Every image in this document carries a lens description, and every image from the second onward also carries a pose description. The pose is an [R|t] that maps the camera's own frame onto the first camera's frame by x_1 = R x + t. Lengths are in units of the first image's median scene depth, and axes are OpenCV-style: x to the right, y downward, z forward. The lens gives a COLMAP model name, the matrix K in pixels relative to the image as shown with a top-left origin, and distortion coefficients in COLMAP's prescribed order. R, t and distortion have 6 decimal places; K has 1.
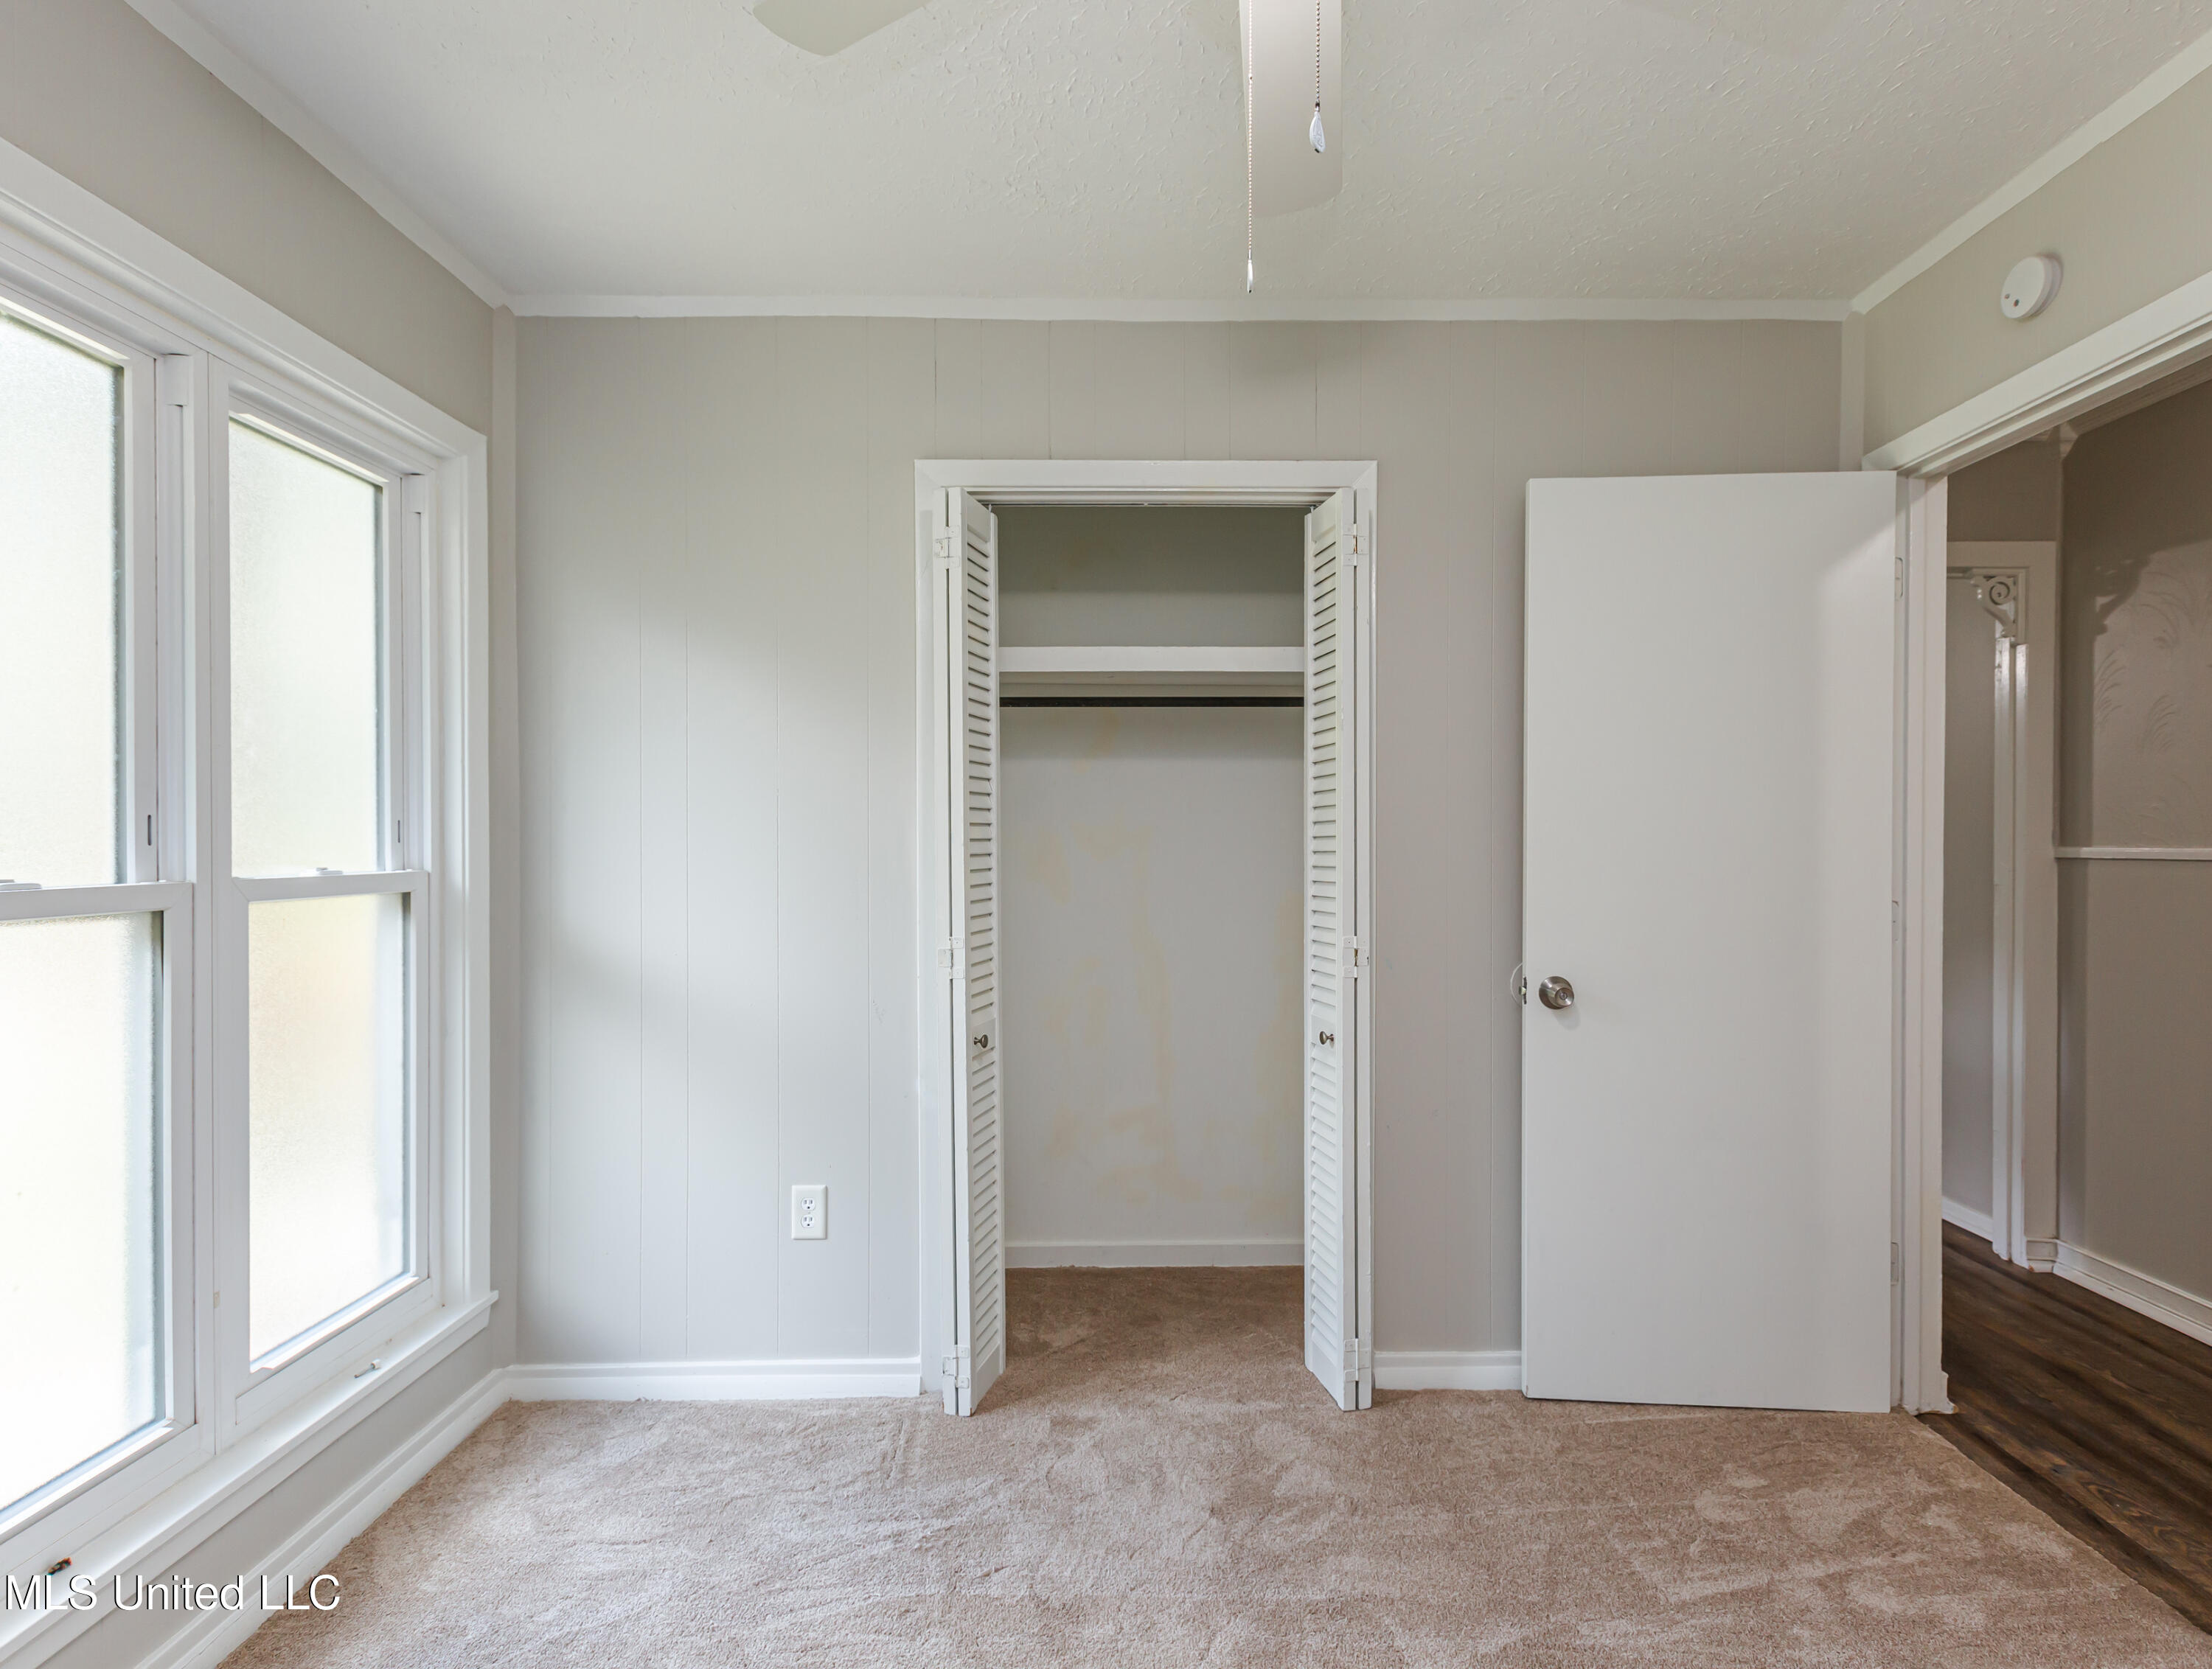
lens RADIAL K [[1113.6, 0, 1141.5], [0, 1113.6, 831.3], [0, 0, 1]] dist [-0.002412, 0.000499]
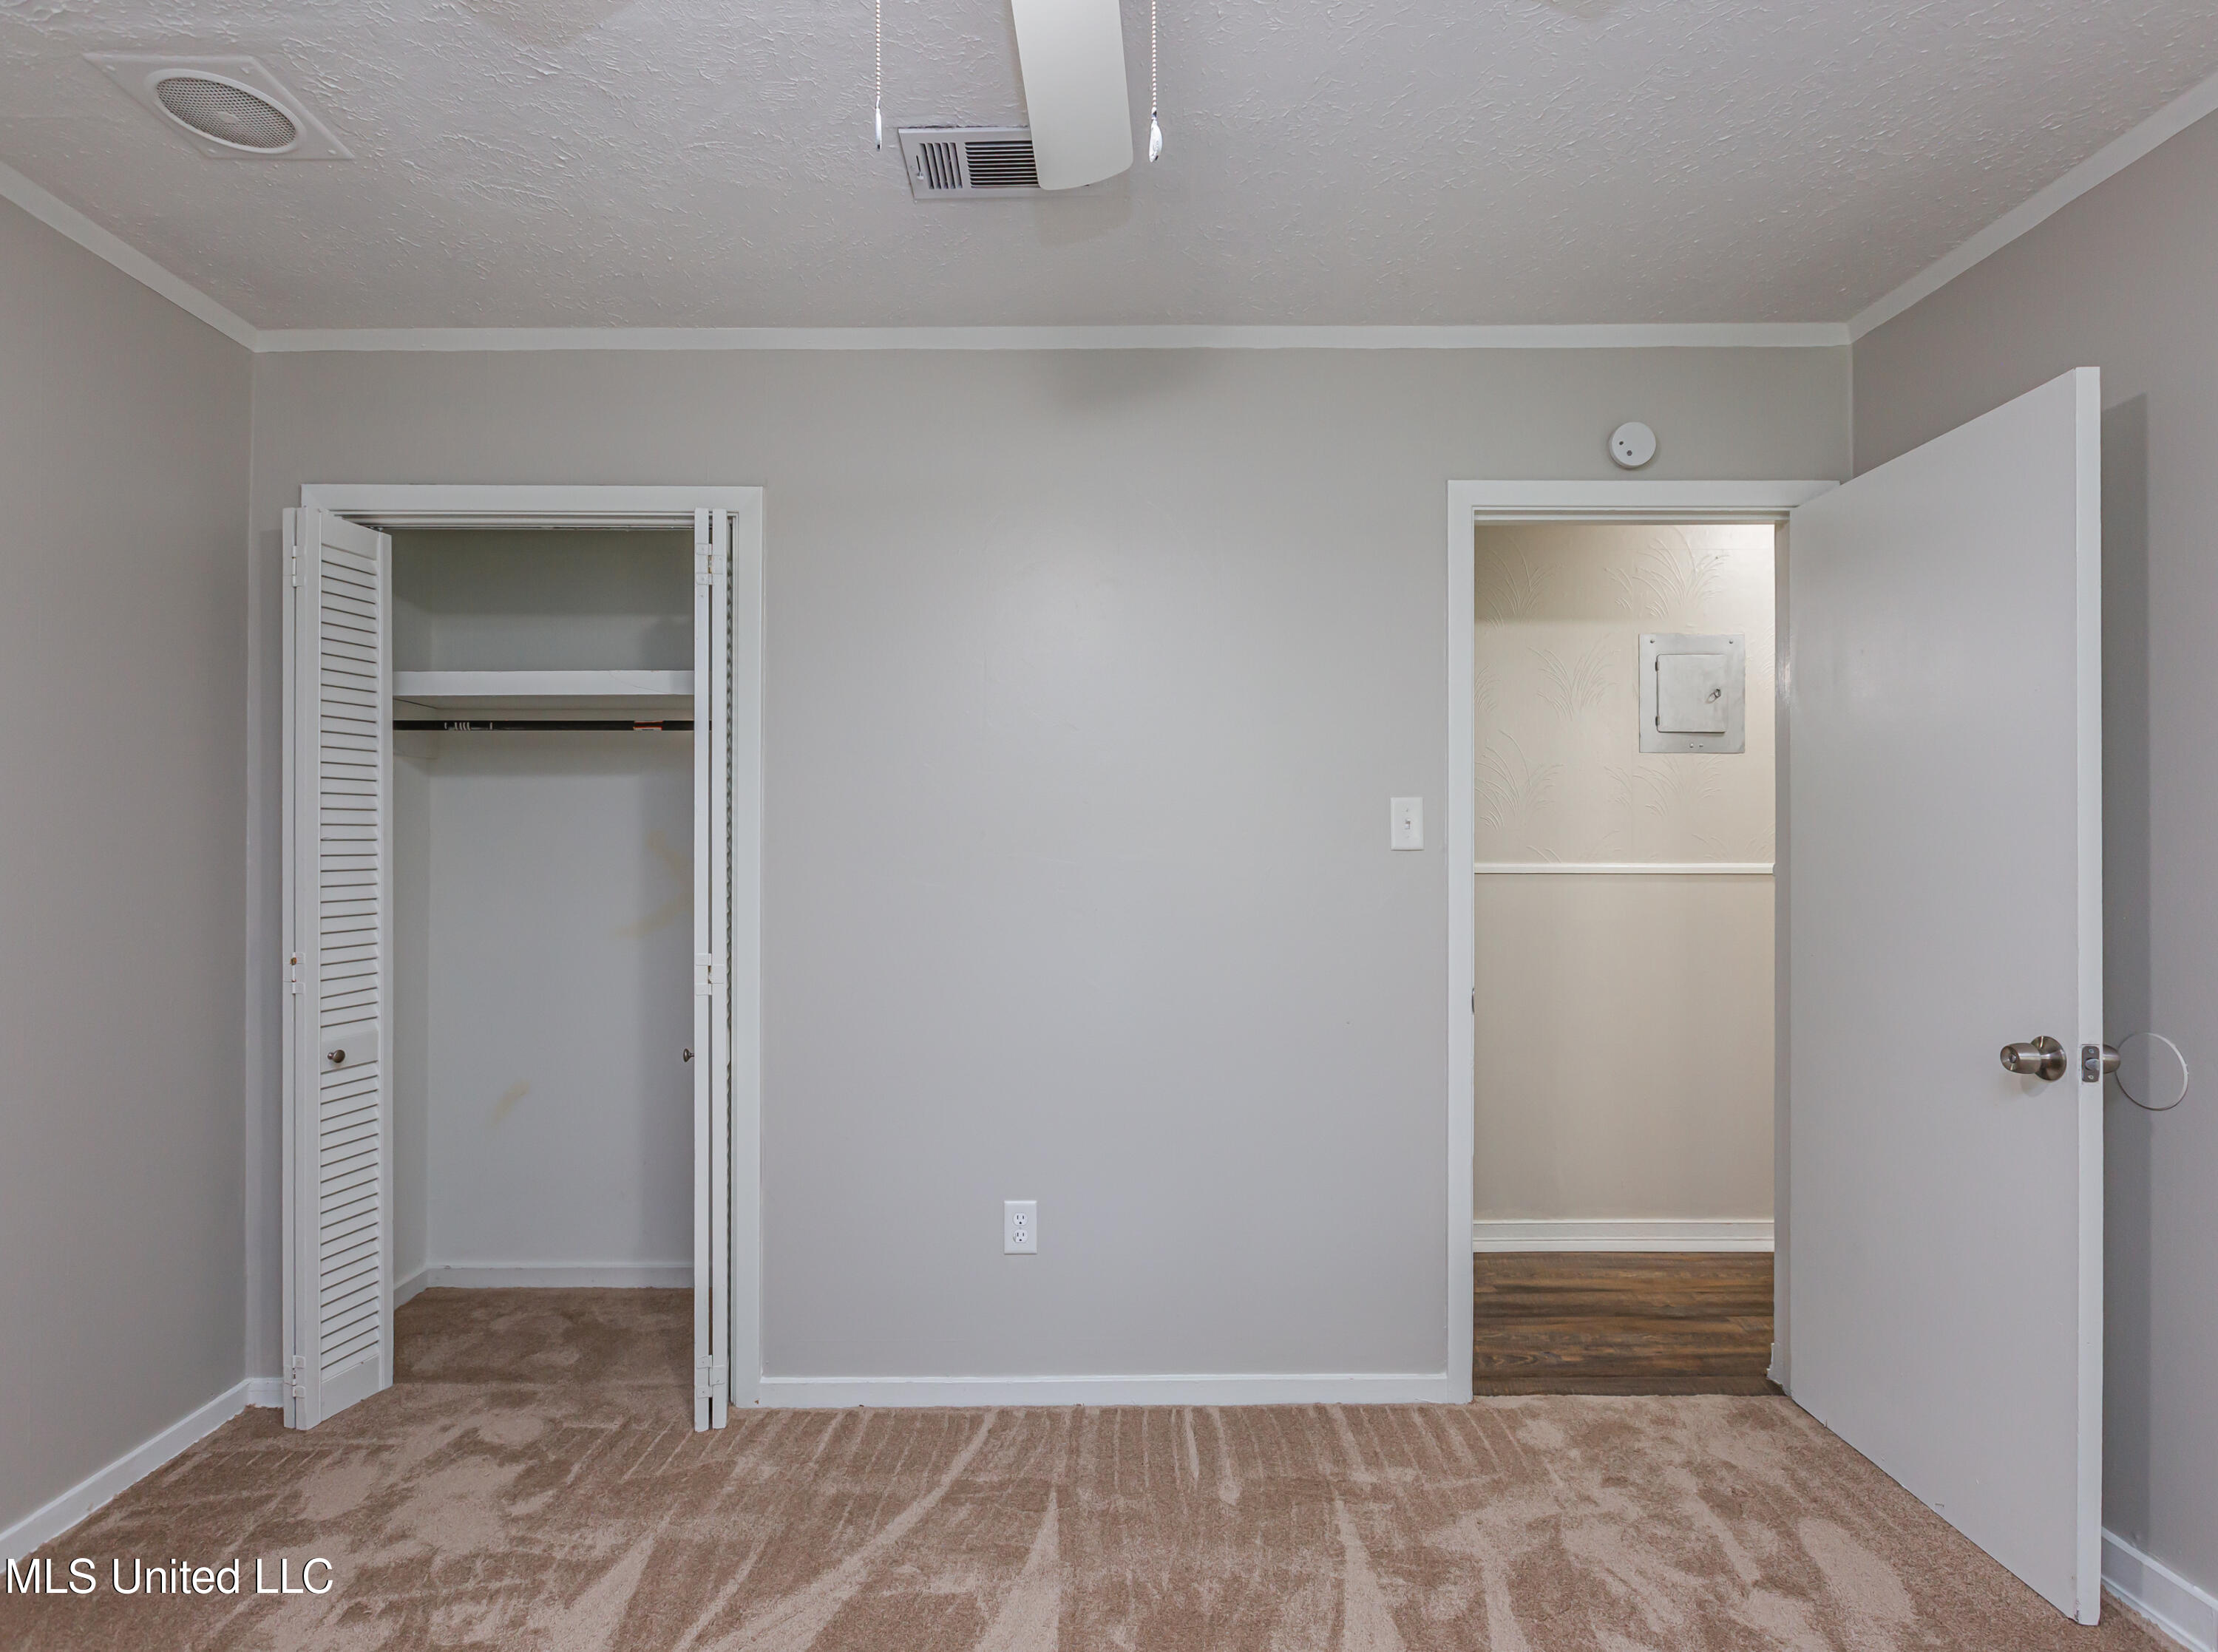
lens RADIAL K [[1099.0, 0, 1108.8], [0, 1099.0, 876.8], [0, 0, 1]] dist [0.003275, 0.000418]
pose [[0.999860, 0.000087, -0.016744, 0.533126], [0.000130, 0.999916, 0.012981, 0.006414], [0.016744, -0.012982, 0.999776, 0.023279]]
